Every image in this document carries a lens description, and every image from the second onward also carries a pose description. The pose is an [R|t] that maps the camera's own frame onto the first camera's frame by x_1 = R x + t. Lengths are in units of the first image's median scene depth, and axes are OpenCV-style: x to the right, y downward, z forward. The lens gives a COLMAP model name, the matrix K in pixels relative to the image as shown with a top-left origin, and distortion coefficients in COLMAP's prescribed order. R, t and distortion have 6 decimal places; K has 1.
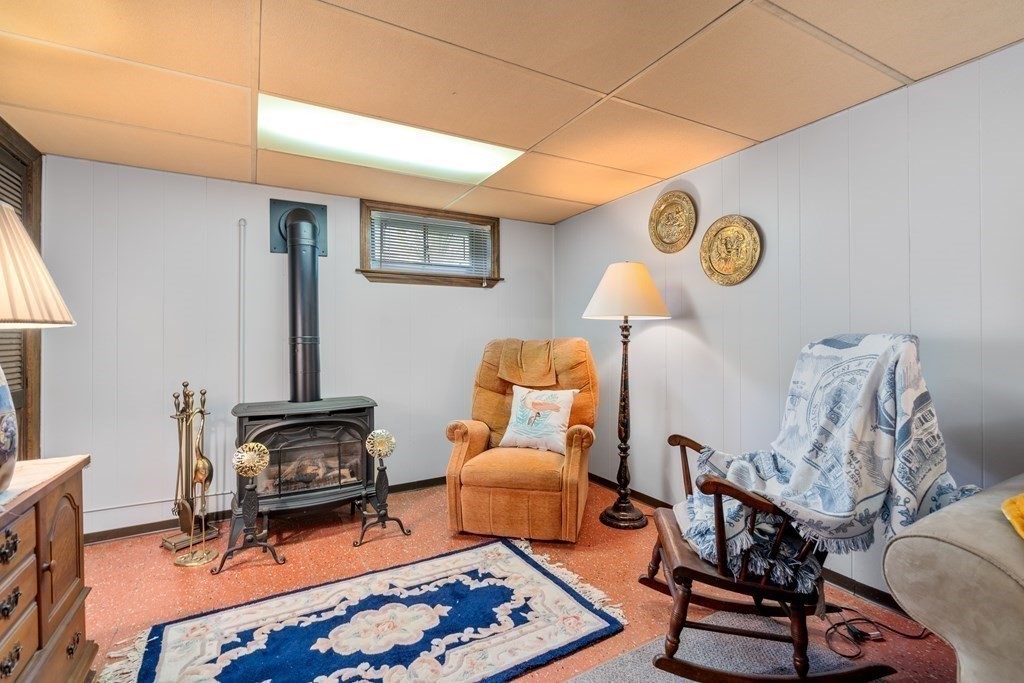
lens RADIAL K [[469.9, 0, 511.0], [0, 469.9, 340.9], [0, 0, 1]] dist [-0.001773, 0.001766]
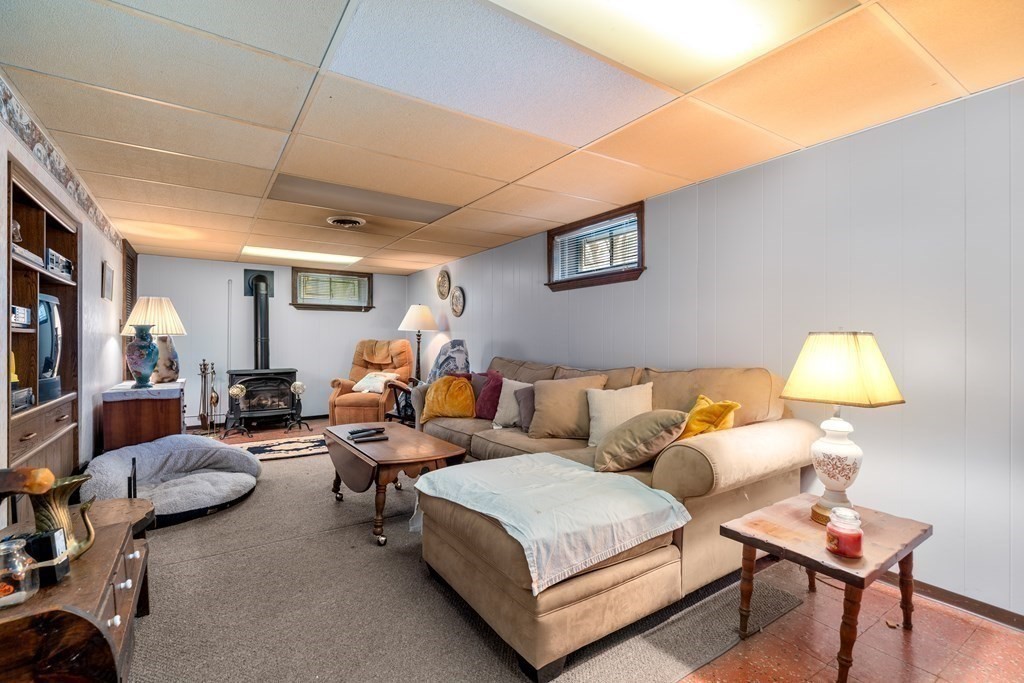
lens RADIAL K [[469.9, 0, 514.0], [0, 469.9, 343.6], [0, 0, 1]] dist [-0.001773, 0.001766]
pose [[0.996553, 0.007238, 0.082643, 0.496493], [-0.007574, 0.999964, 0.003752, -0.000968], [-0.082612, -0.004365, 0.996572, -1.152700]]
